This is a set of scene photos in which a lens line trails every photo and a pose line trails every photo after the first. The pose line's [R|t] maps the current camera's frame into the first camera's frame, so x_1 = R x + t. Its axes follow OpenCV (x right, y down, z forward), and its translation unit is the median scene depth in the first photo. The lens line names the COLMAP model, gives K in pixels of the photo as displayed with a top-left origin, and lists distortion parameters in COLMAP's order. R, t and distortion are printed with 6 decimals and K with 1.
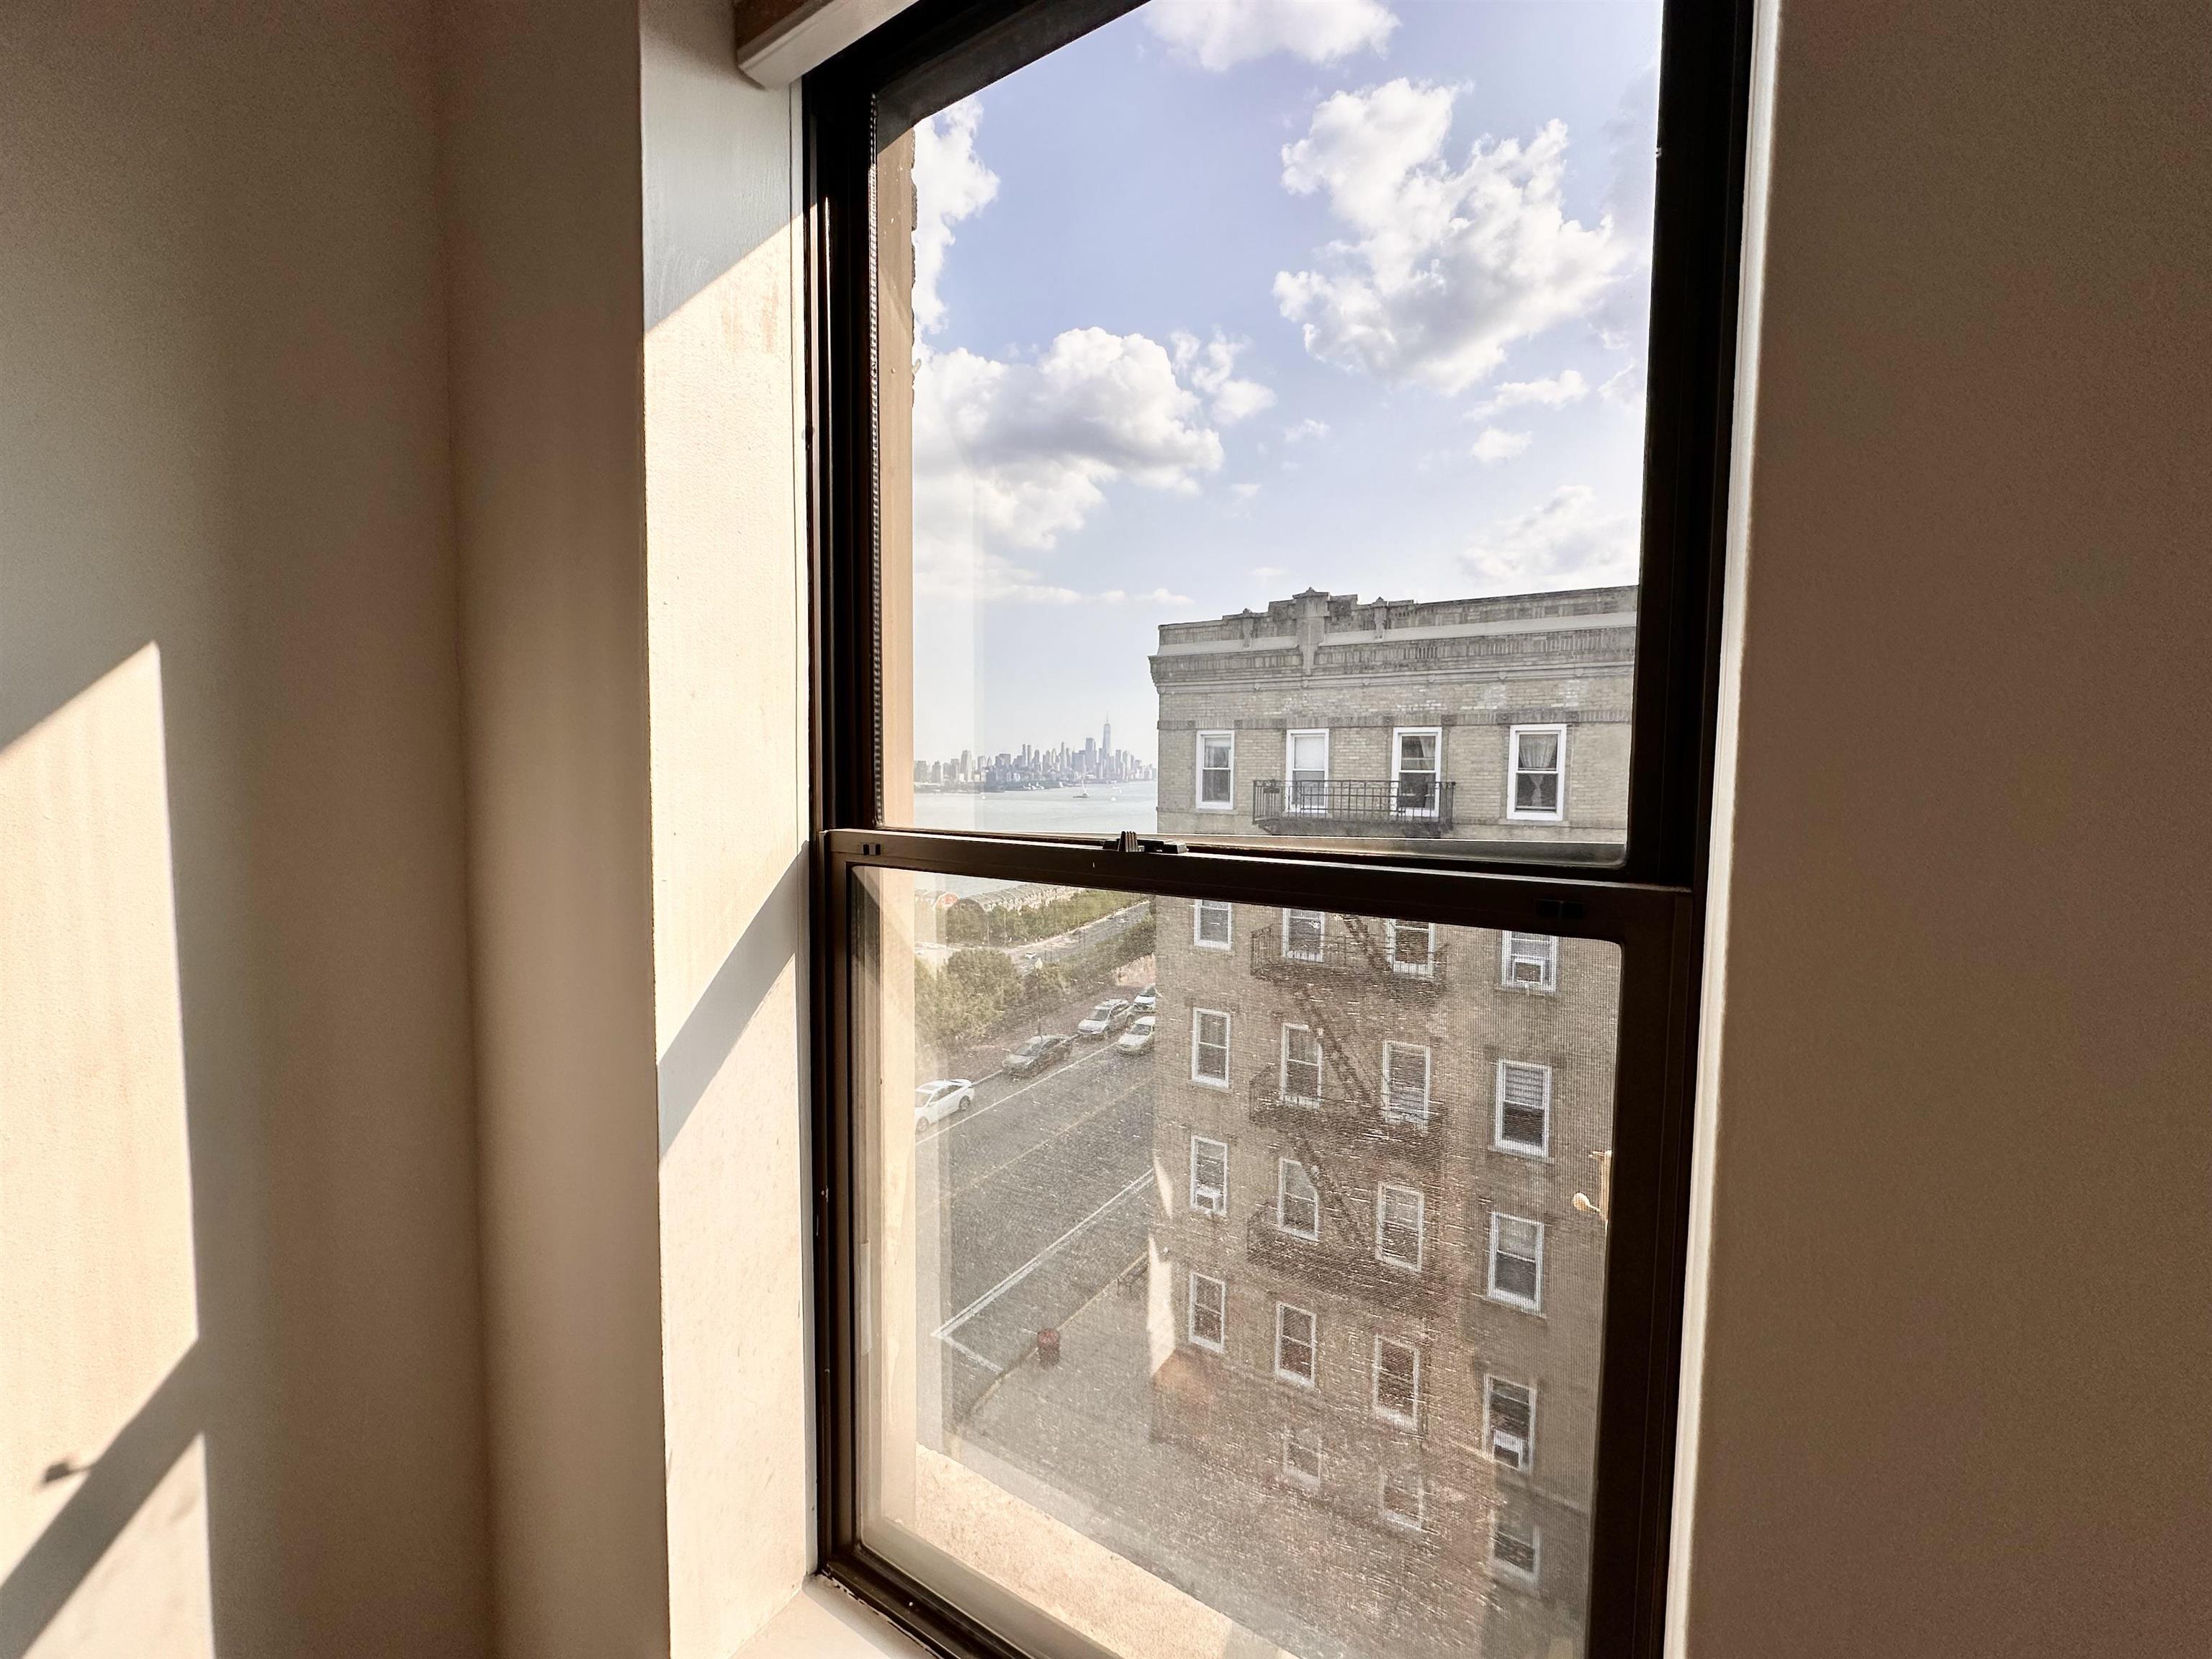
lens RADIAL K [[894.8, 0, 1094.4], [0, 894.8, 829.2], [0, 0, 1]] dist [0.000309, 0.000040]
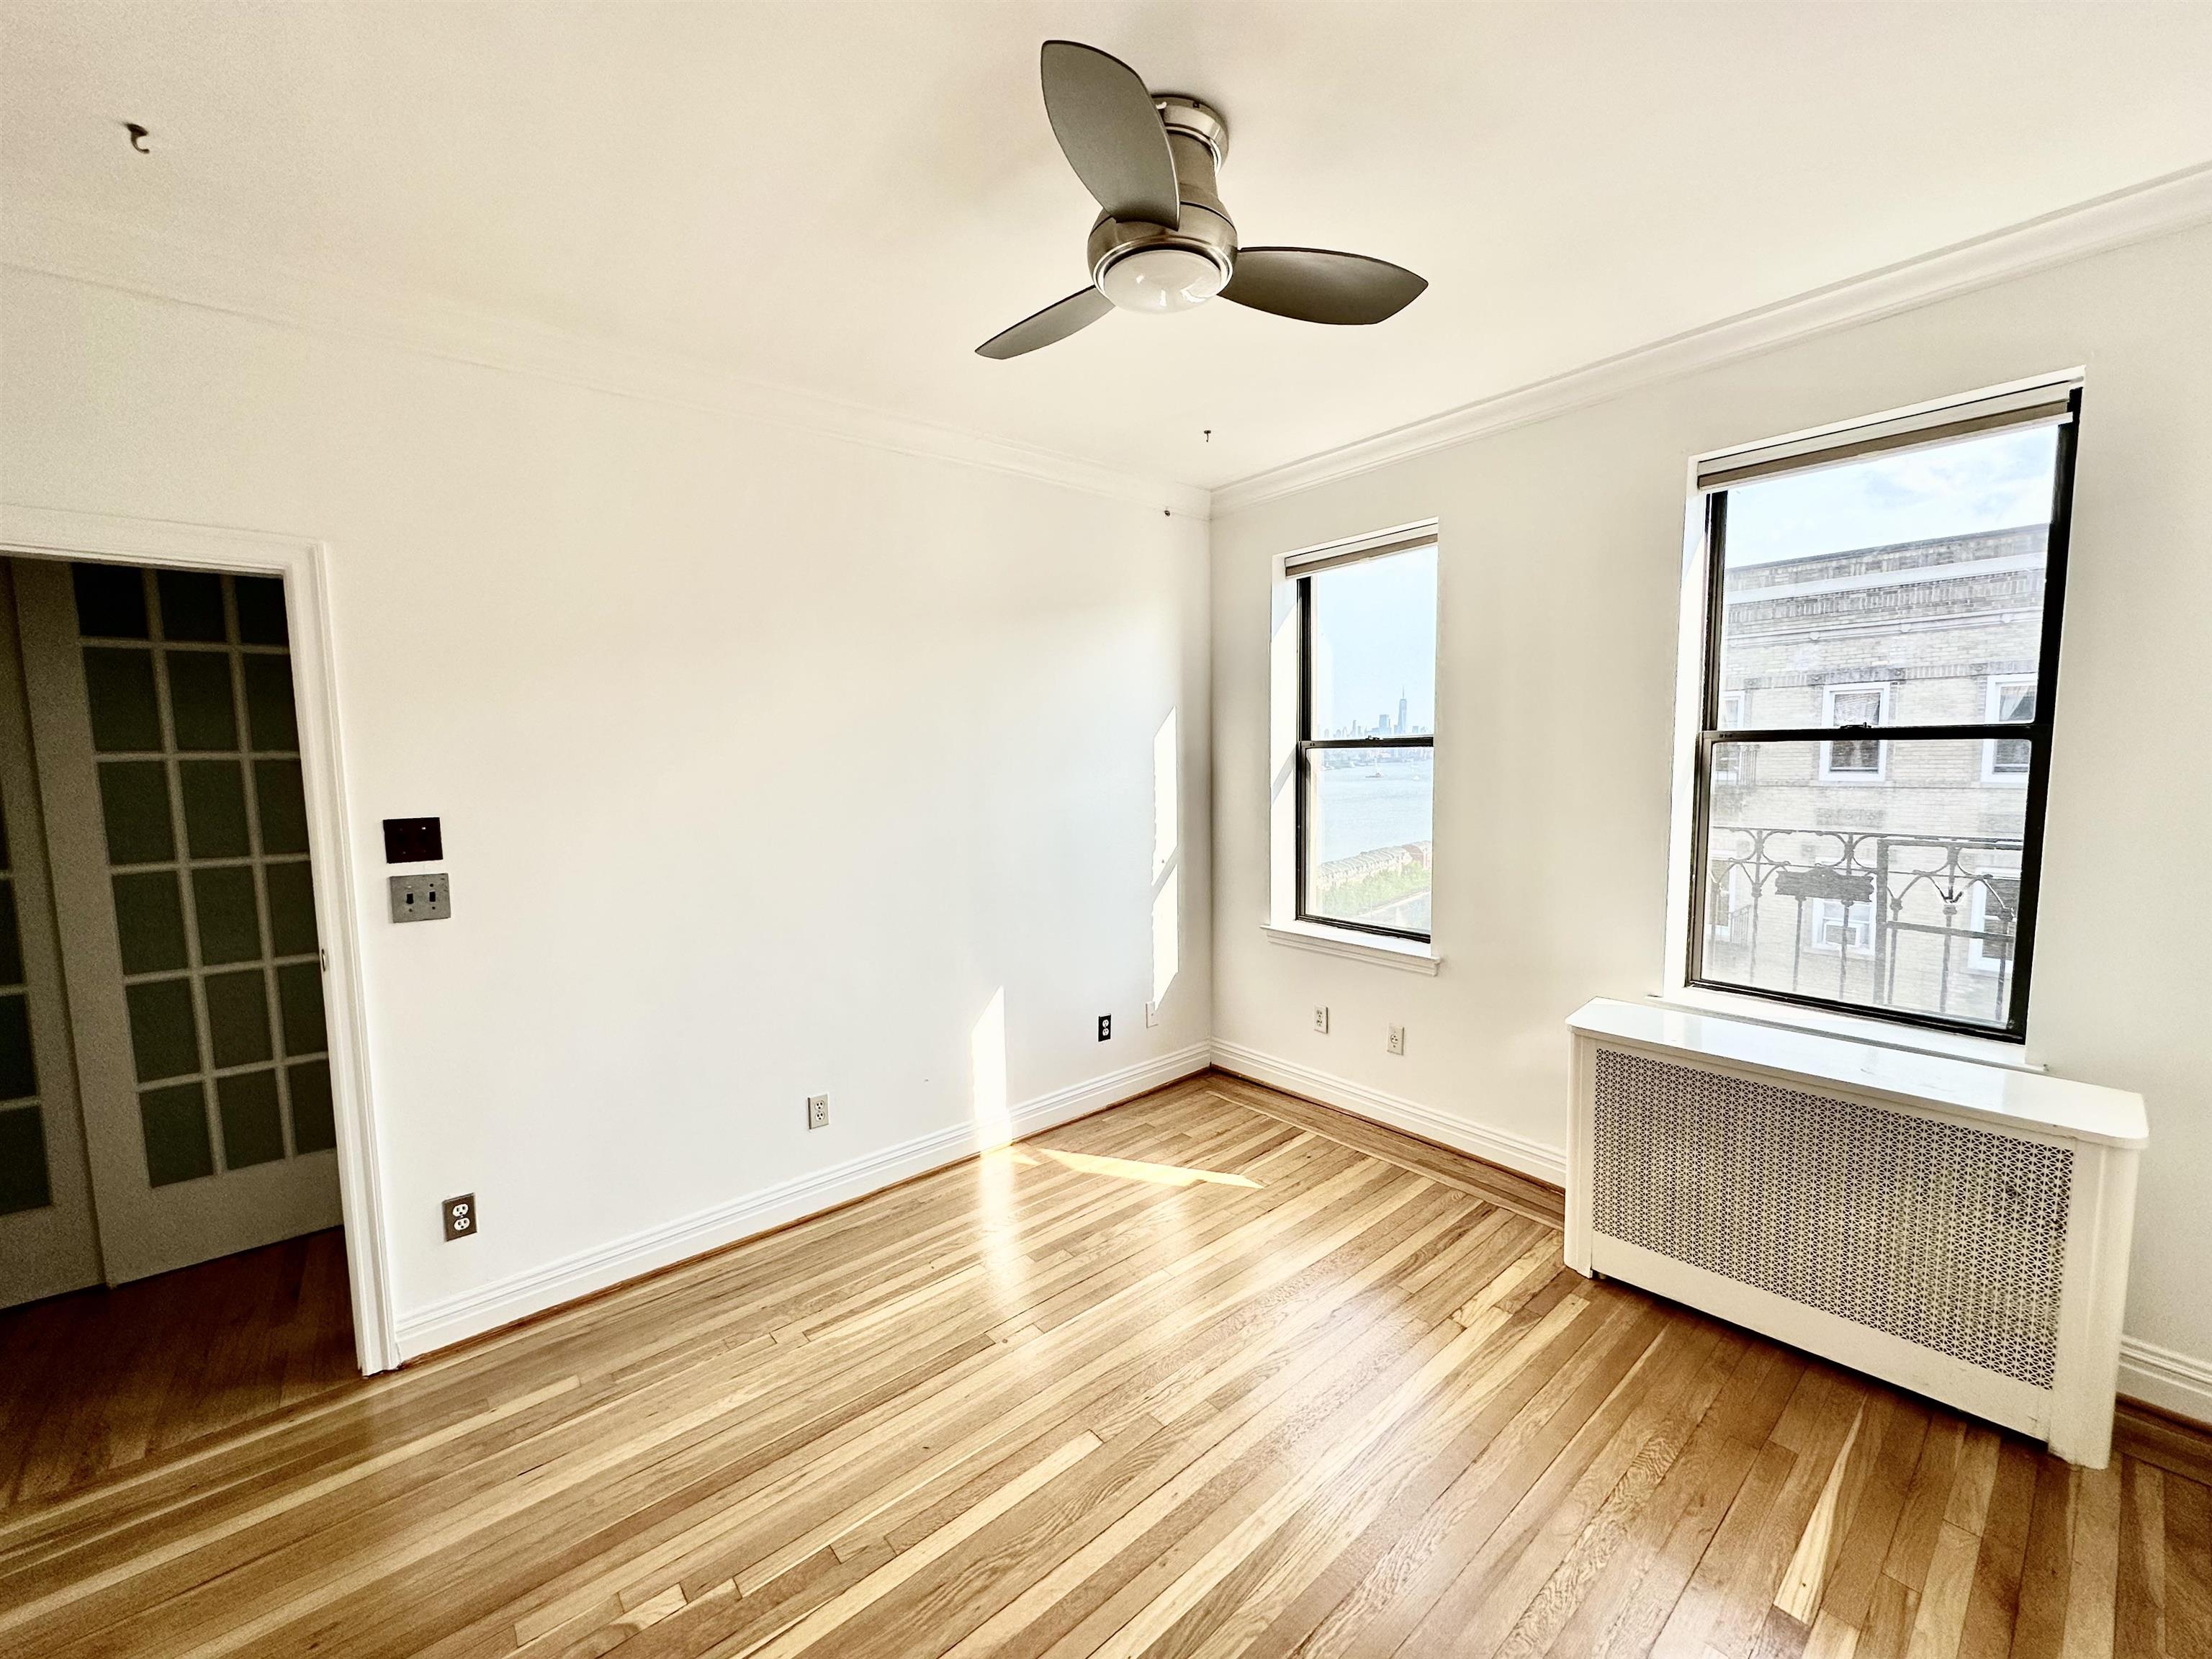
lens RADIAL K [[882.5, 0, 1106.5], [0, 882.5, 830.6], [0, 0, 1]] dist [-0.002153, -0.000022]
pose [[0.952659, 0.001030, -0.304040, 0.005223], [0.006054, 0.999732, 0.022359, 0.017415], [0.303981, -0.023141, 0.952397, -0.172856]]
